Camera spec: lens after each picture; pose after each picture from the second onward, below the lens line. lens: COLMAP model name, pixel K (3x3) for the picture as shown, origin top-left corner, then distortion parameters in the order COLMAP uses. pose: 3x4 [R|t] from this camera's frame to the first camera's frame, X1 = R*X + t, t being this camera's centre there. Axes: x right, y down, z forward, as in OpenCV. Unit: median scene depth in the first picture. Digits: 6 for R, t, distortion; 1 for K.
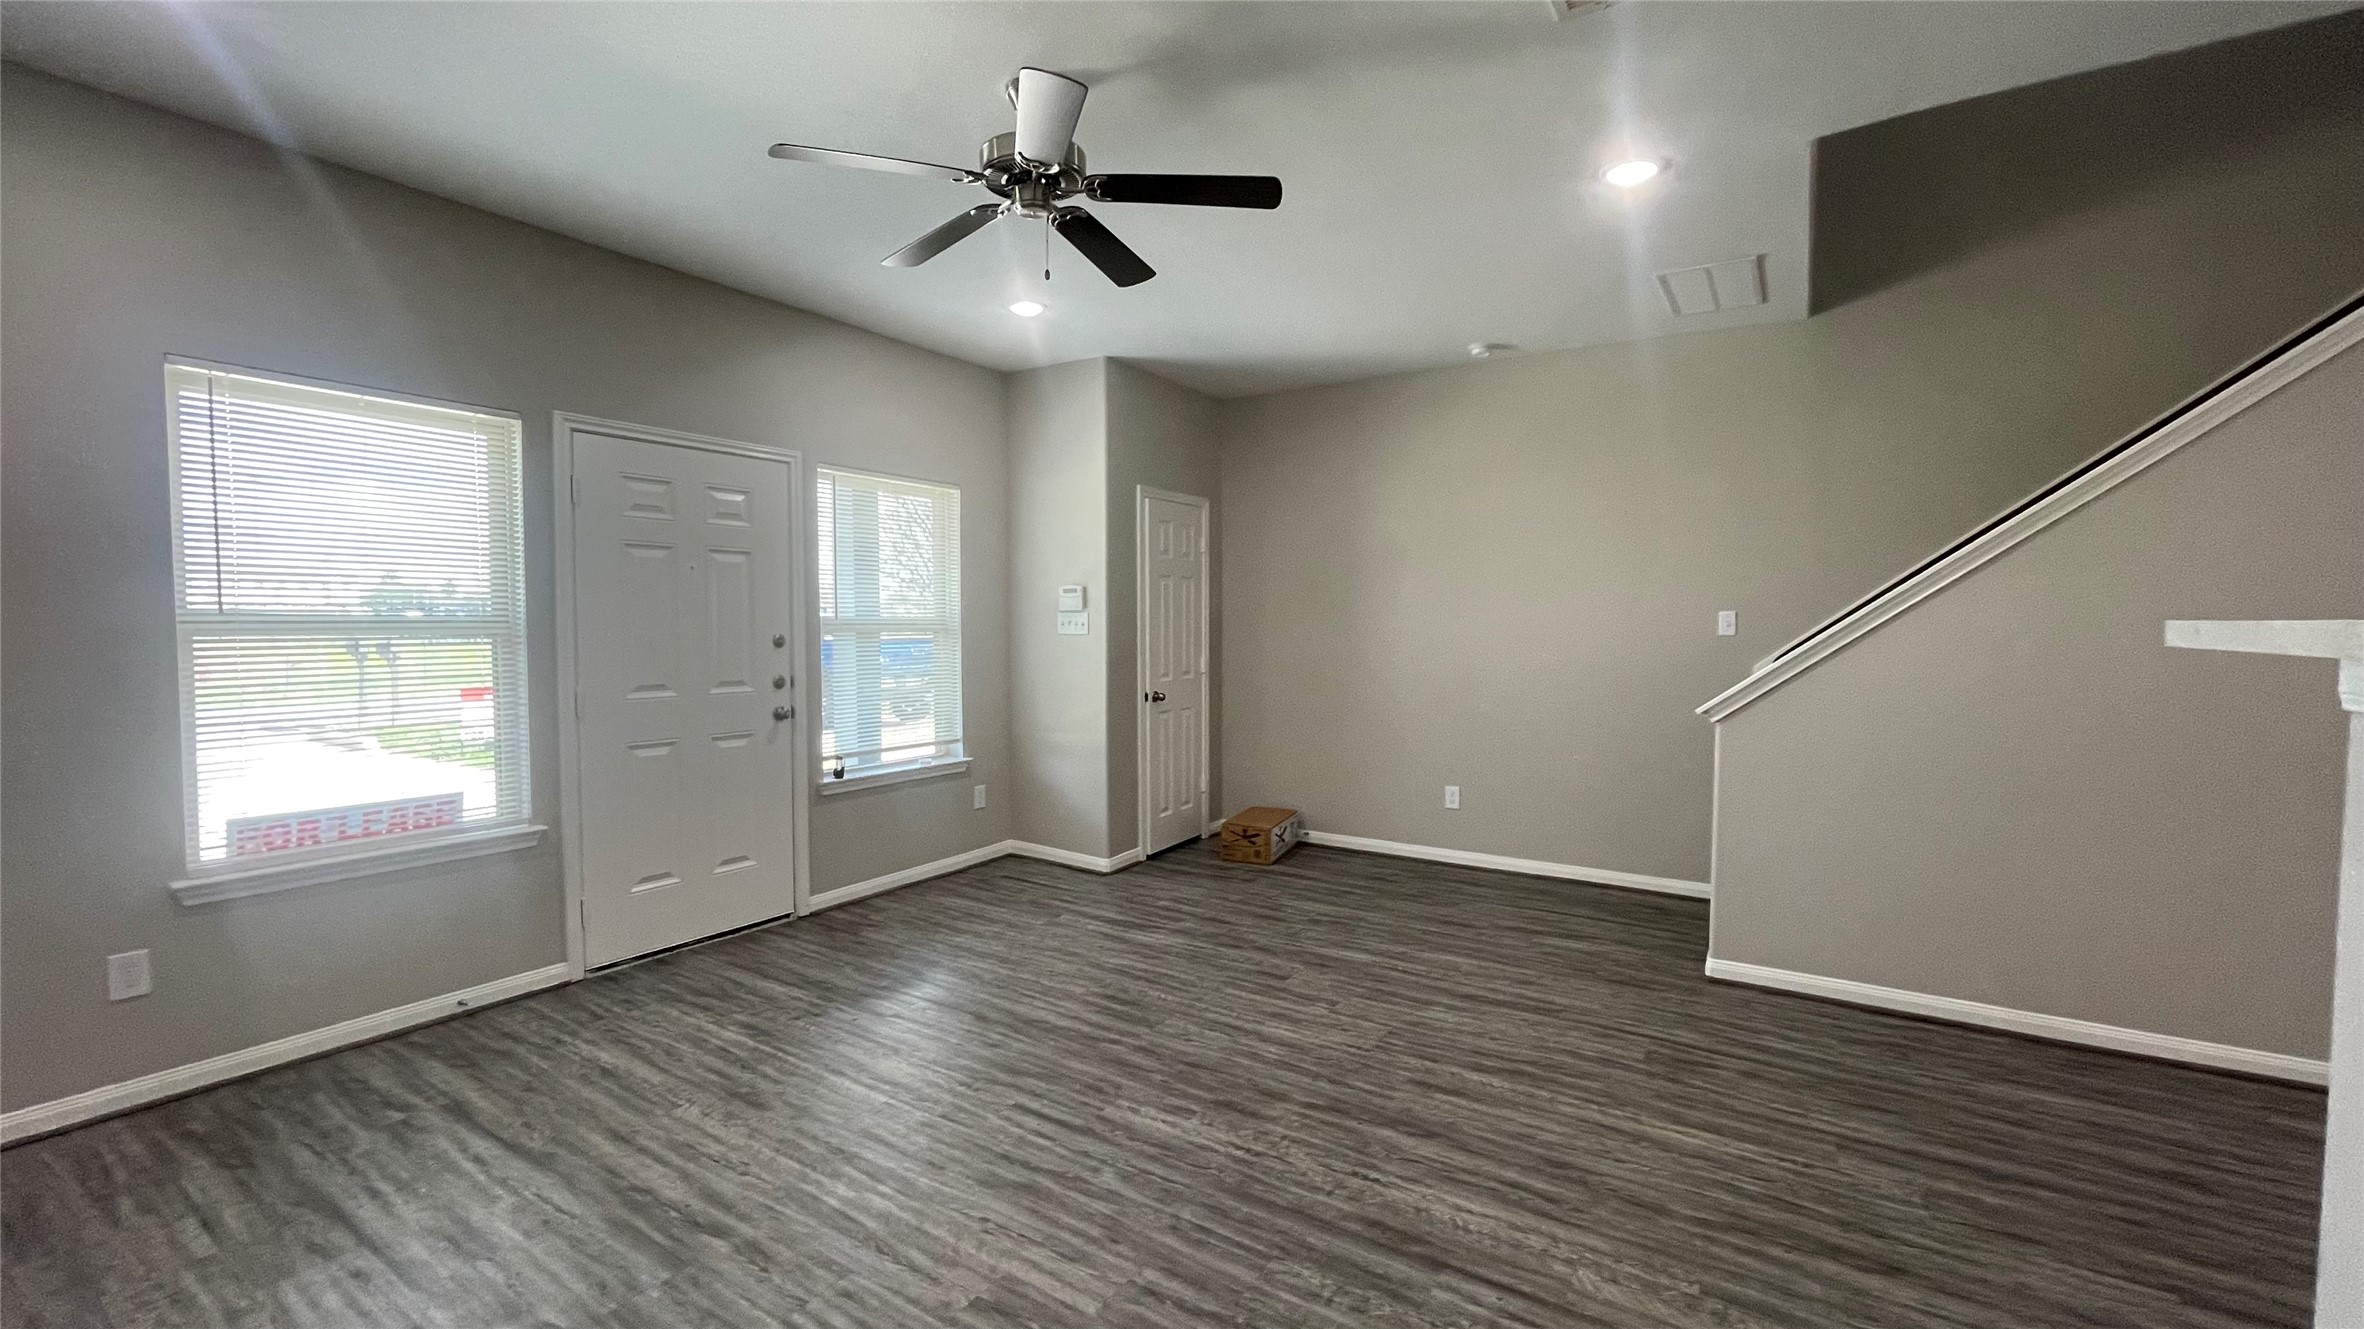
lens RADIAL K [[955.8, 0, 1146.3], [0, 955.8, 674.1], [0, 0, 1]] dist [-0.007020, 0.000289]
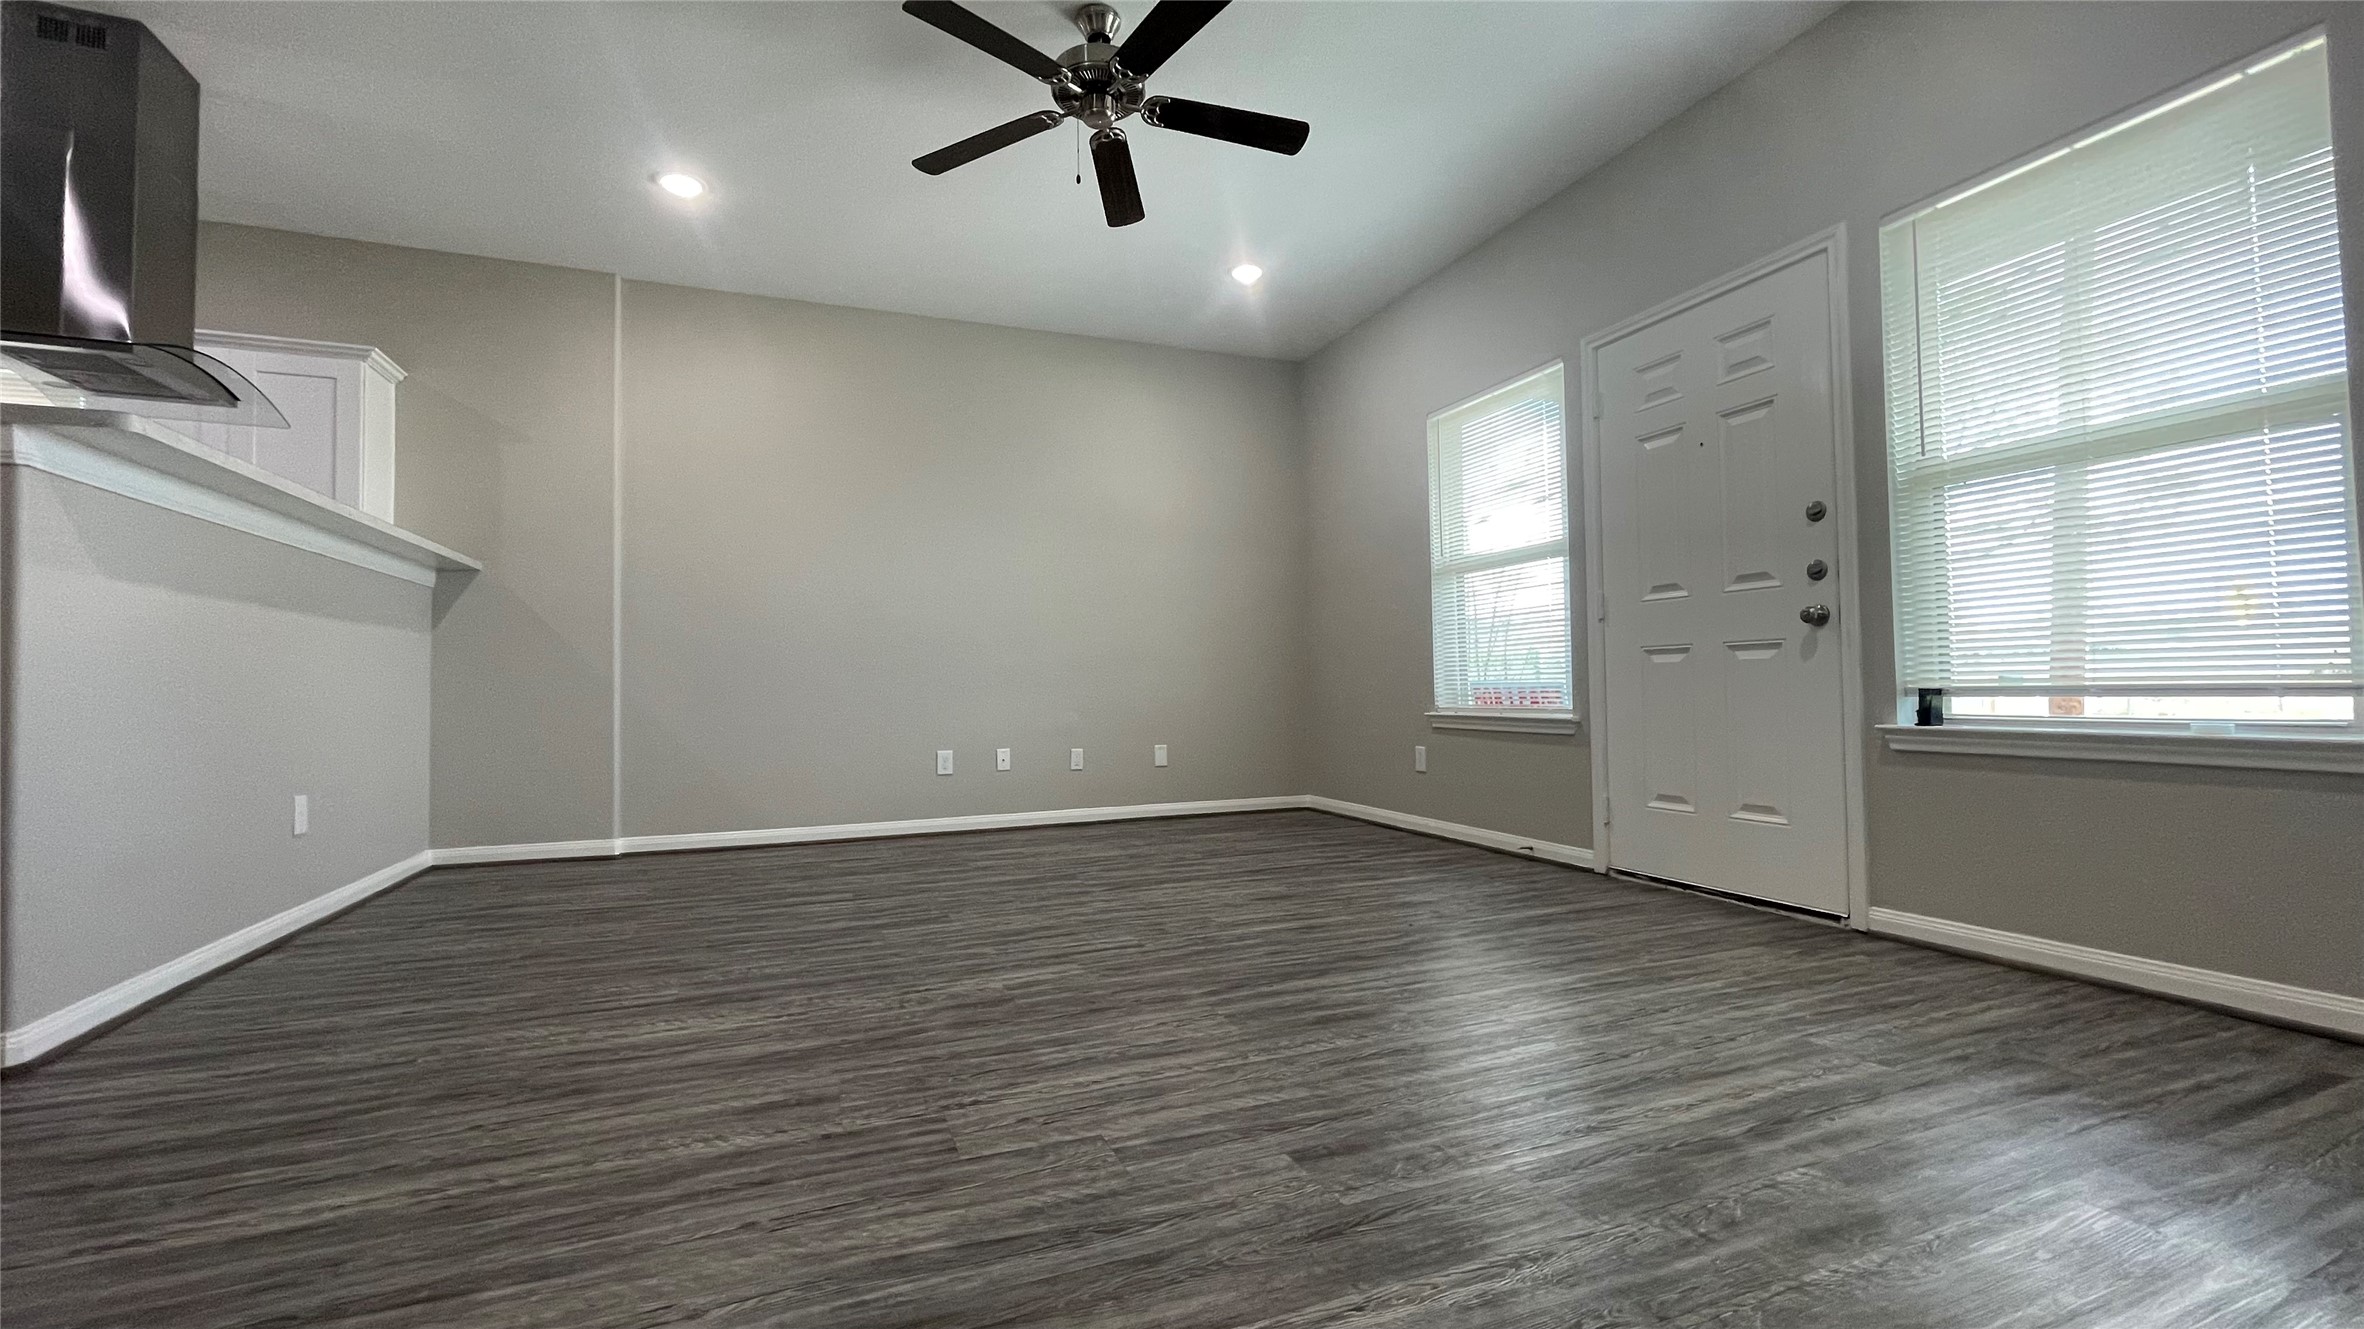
lens RADIAL K [[955.8, 0, 1180.3], [0, 955.8, 652.6], [0, 0, 1]] dist [-0.007020, 0.000289]
pose [[-0.548052, -0.023050, -0.836127, 0.700784], [-0.030869, 0.999497, -0.007320, 0.137918], [0.835875, 0.021798, -0.548487, 1.570087]]
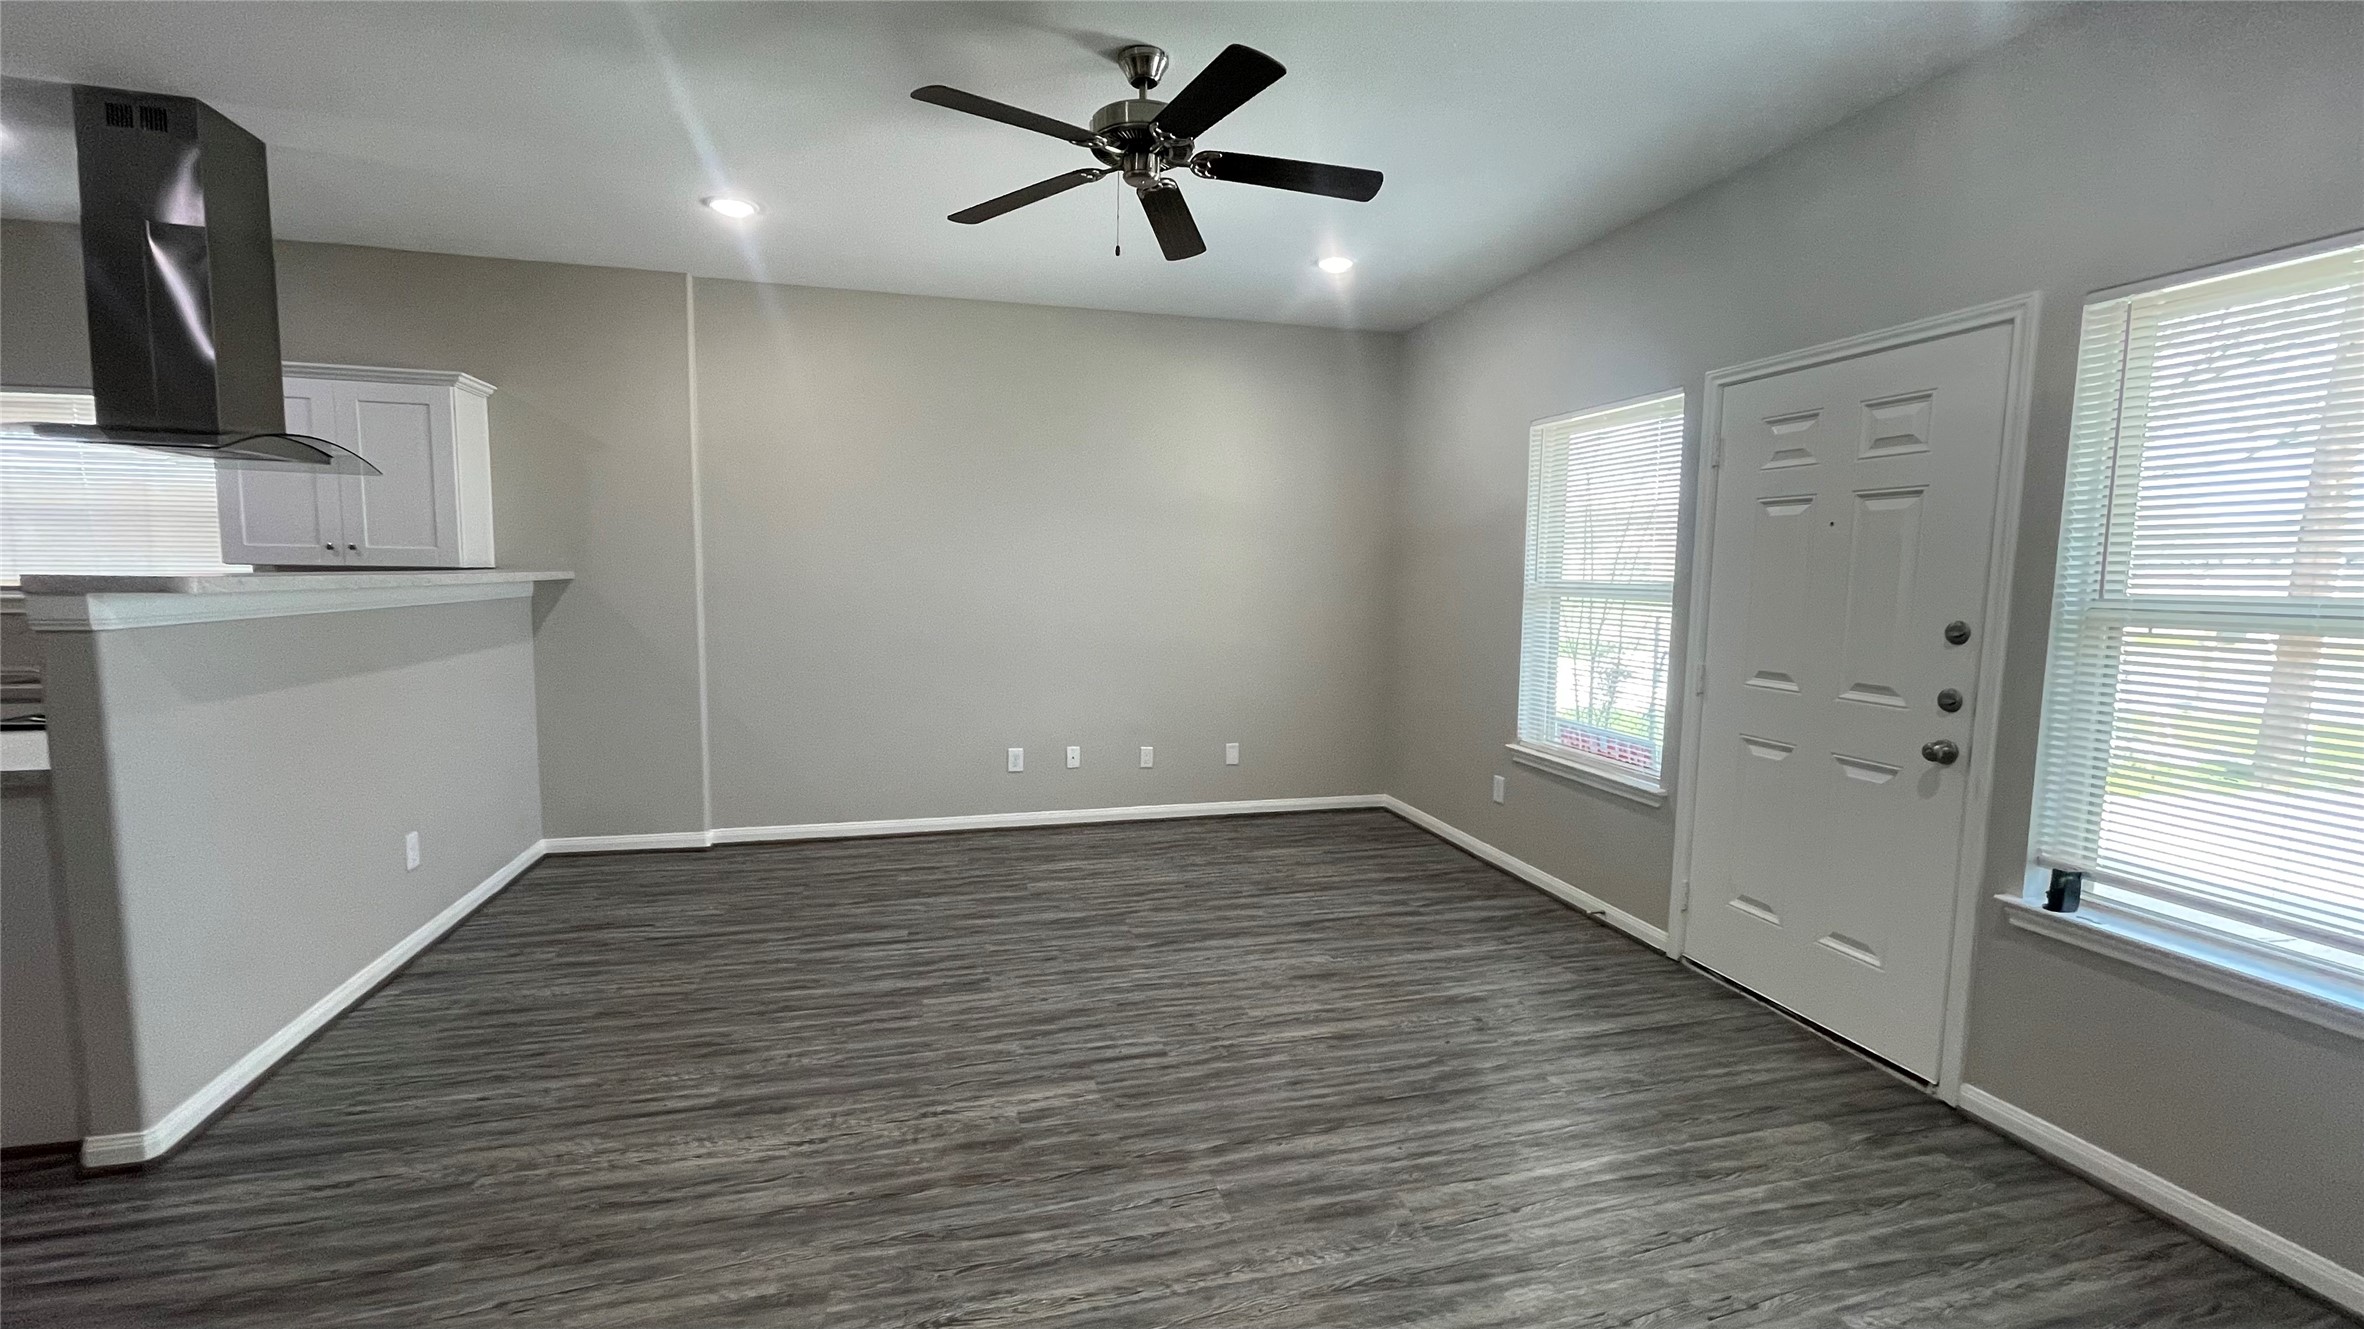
lens RADIAL K [[955.8, 0, 1178.5], [0, 955.8, 655.5], [0, 0, 1]] dist [-0.007020, 0.000289]
pose [[-0.645904, 0.057529, -0.761248, 0.607365], [-0.057444, 0.990667, 0.123607, -0.103854], [0.761255, 0.123568, -0.636571, 1.591342]]
